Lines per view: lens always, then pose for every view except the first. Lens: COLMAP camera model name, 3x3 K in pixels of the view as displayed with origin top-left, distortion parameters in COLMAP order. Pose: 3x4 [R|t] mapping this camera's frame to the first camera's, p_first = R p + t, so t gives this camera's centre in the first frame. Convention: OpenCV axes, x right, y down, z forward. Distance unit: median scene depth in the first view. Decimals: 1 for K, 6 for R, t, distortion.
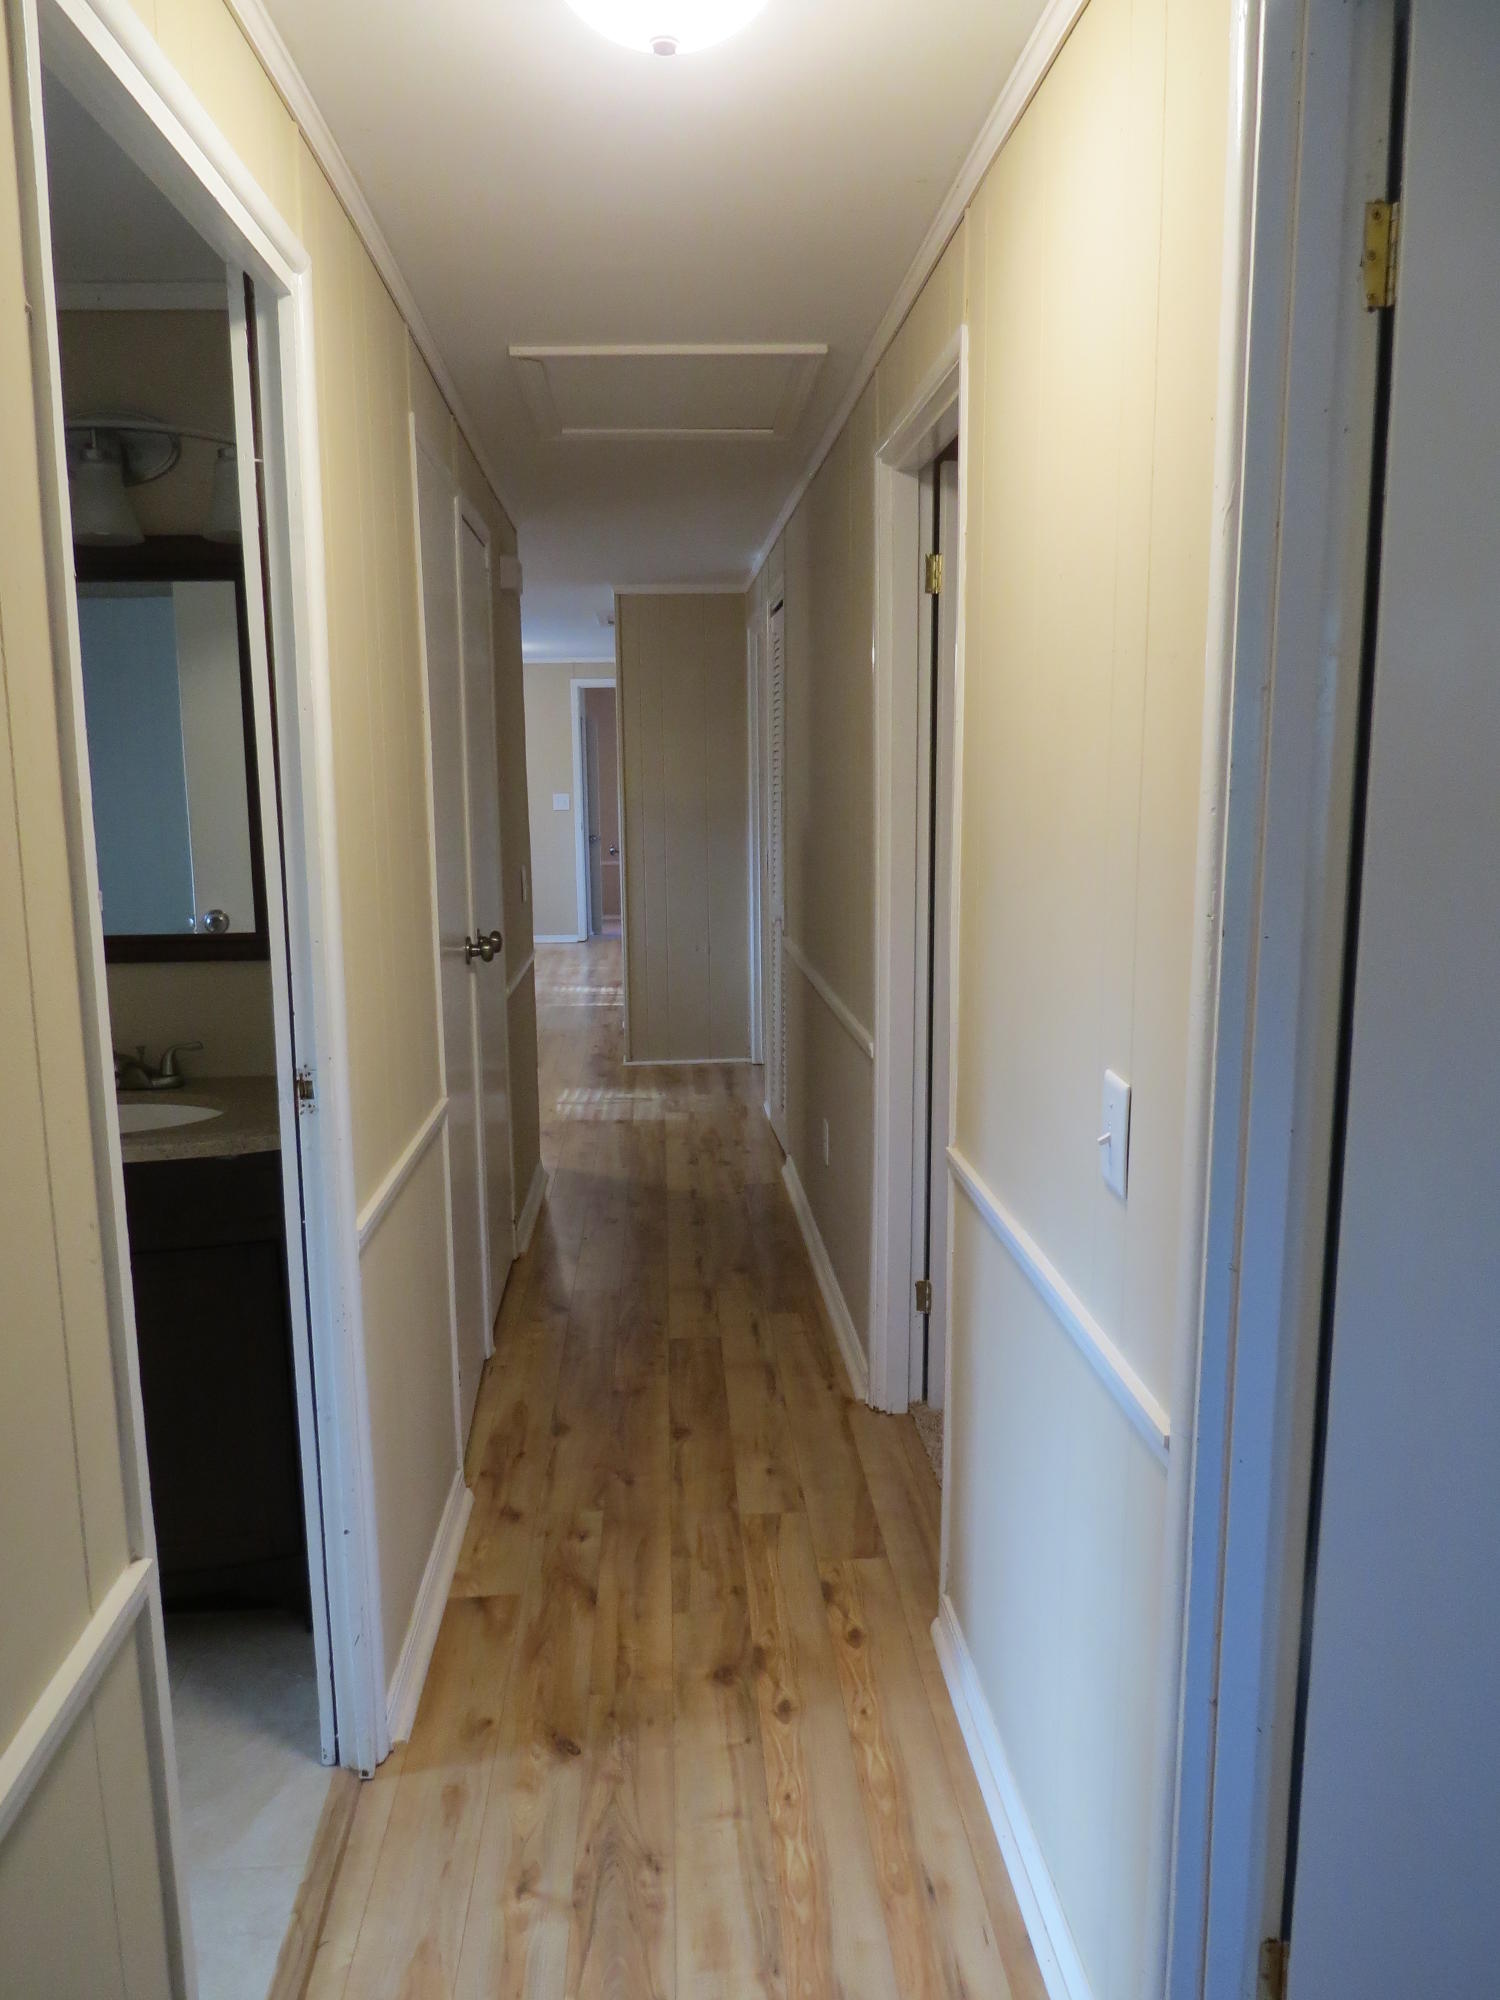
lens RADIAL K [[1416.1, 0, 743.0], [0, 1416.1, 997.8], [0, 0, 1]] dist [-0.030444, 0.013289]
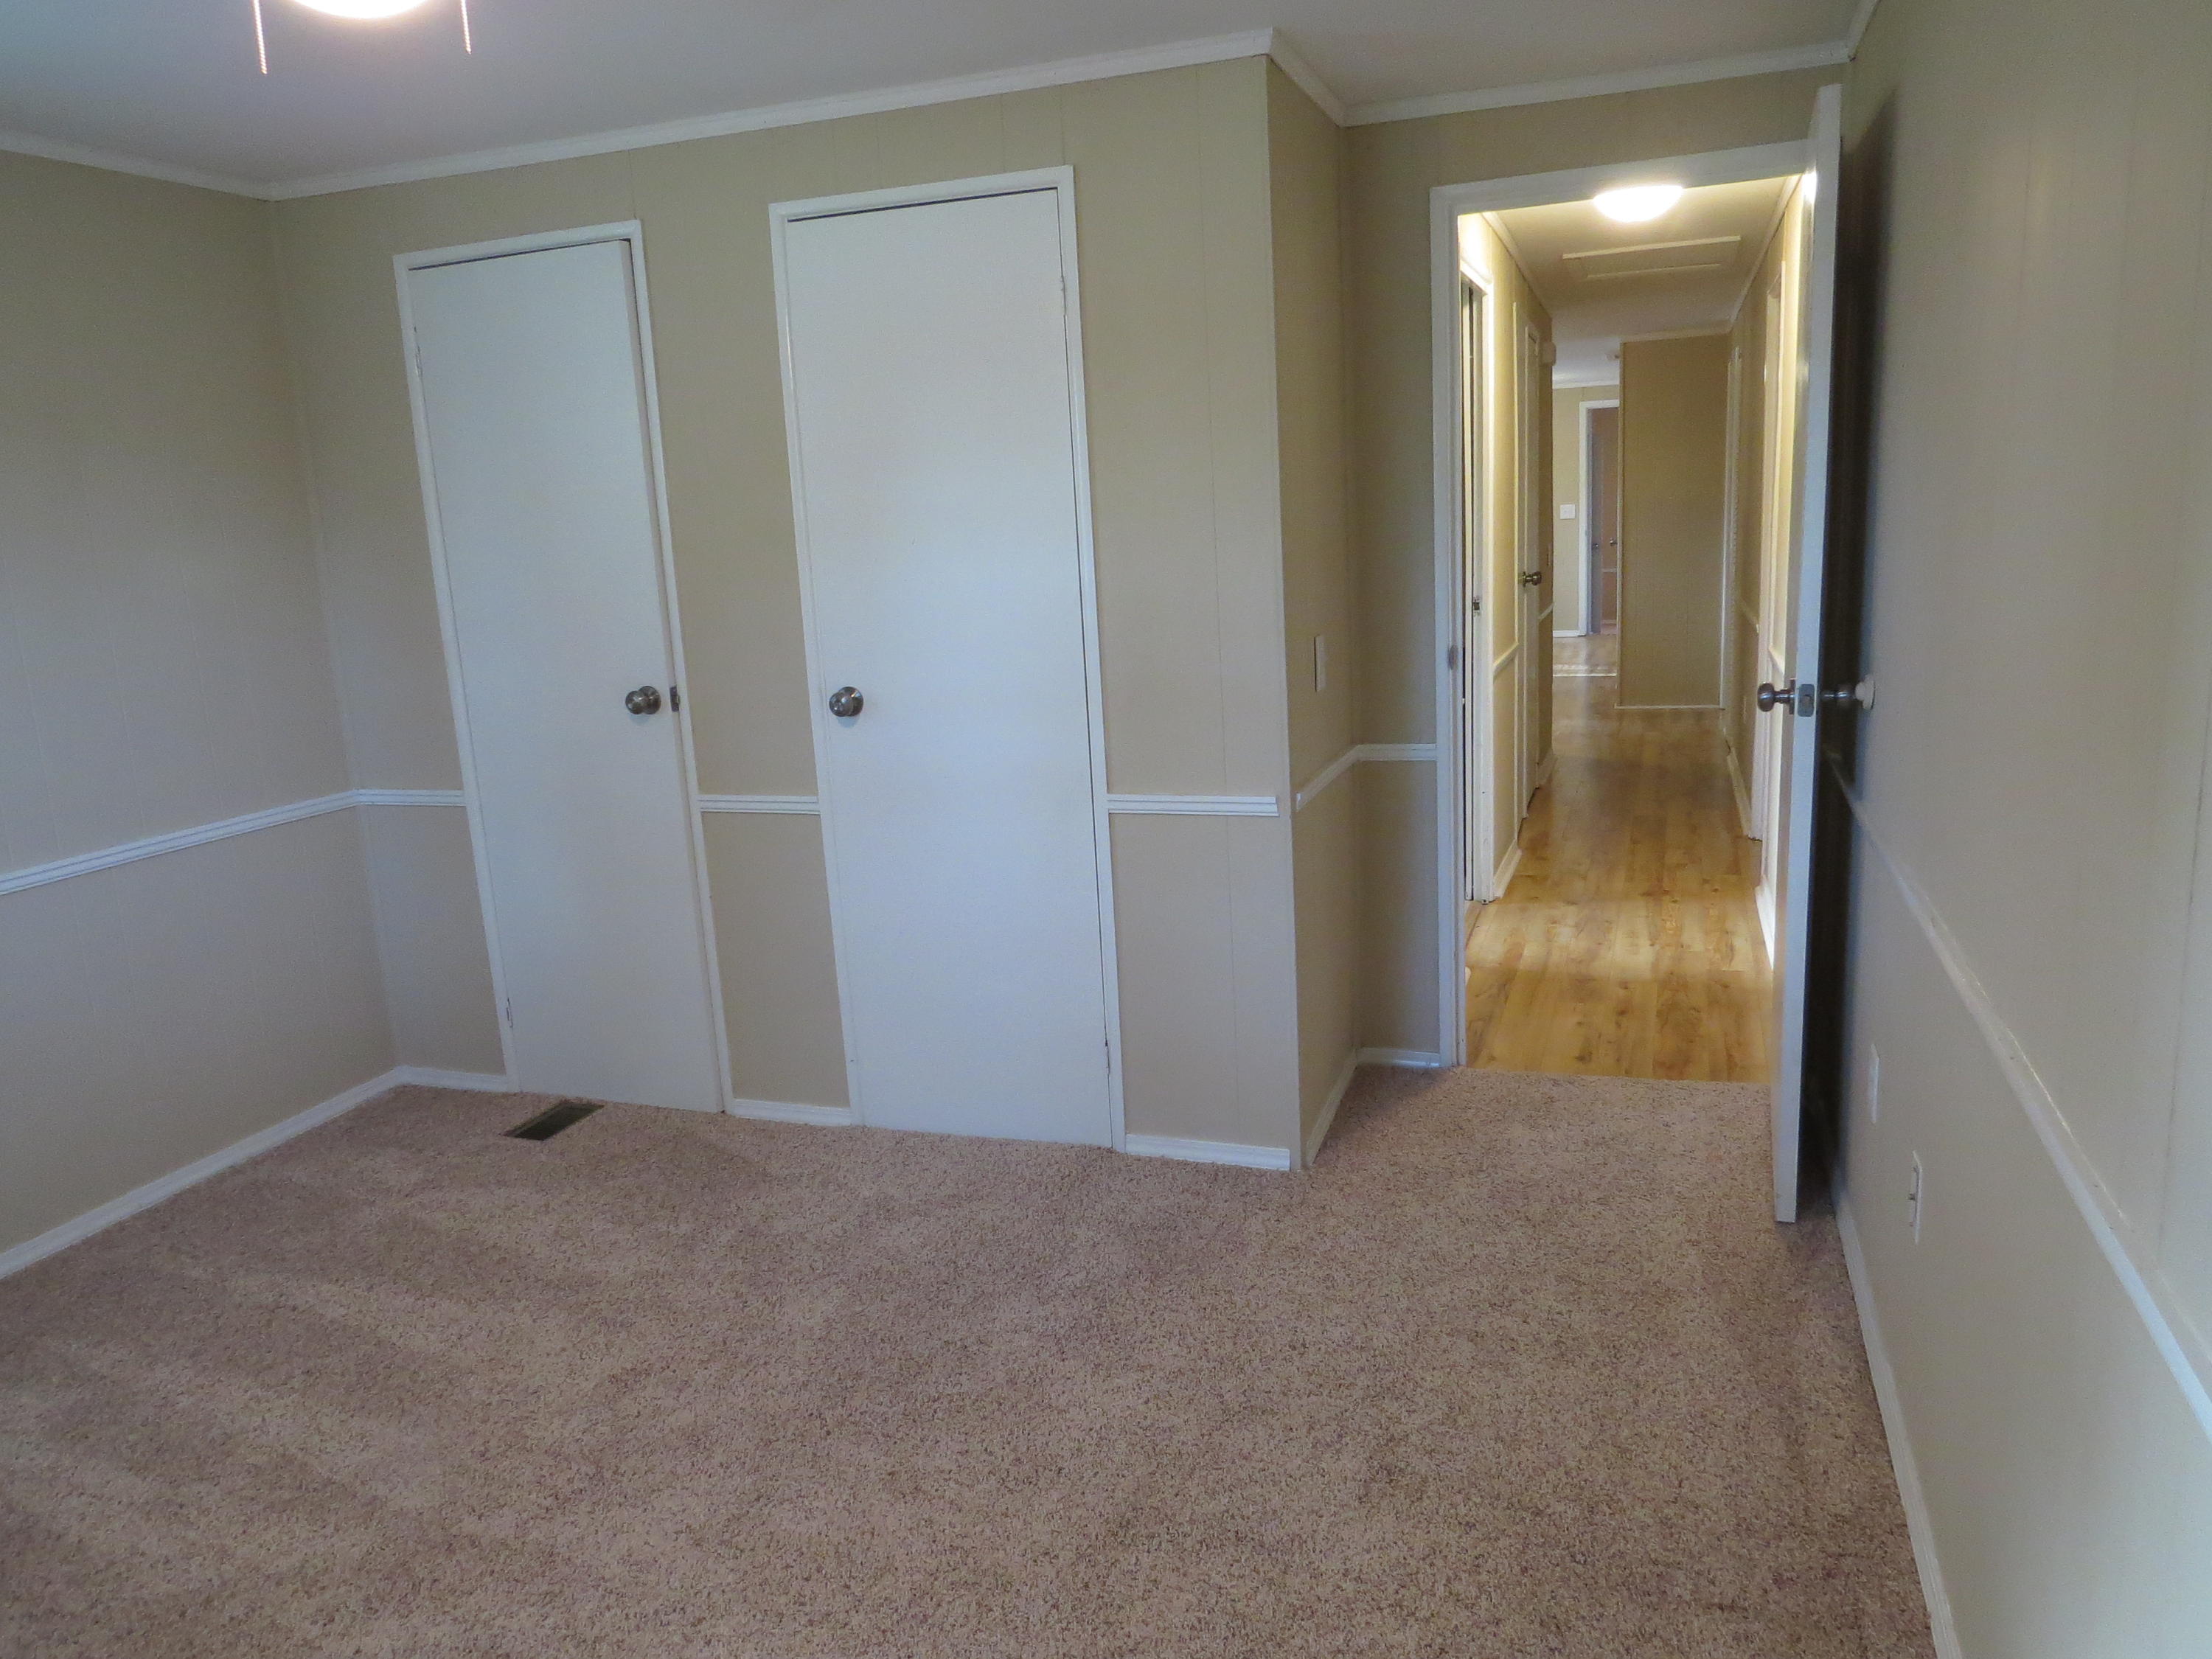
lens RADIAL K [[1566.2, 0, 1107.4], [0, 1566.2, 815.6], [0, 0, 1]] dist [-0.030444, 0.013289]
pose [[0.919715, 0.041379, -0.390399, 0.105056], [-0.024521, 0.998543, 0.048071, 0.181898], [0.391820, -0.034639, 0.919390, -1.036290]]
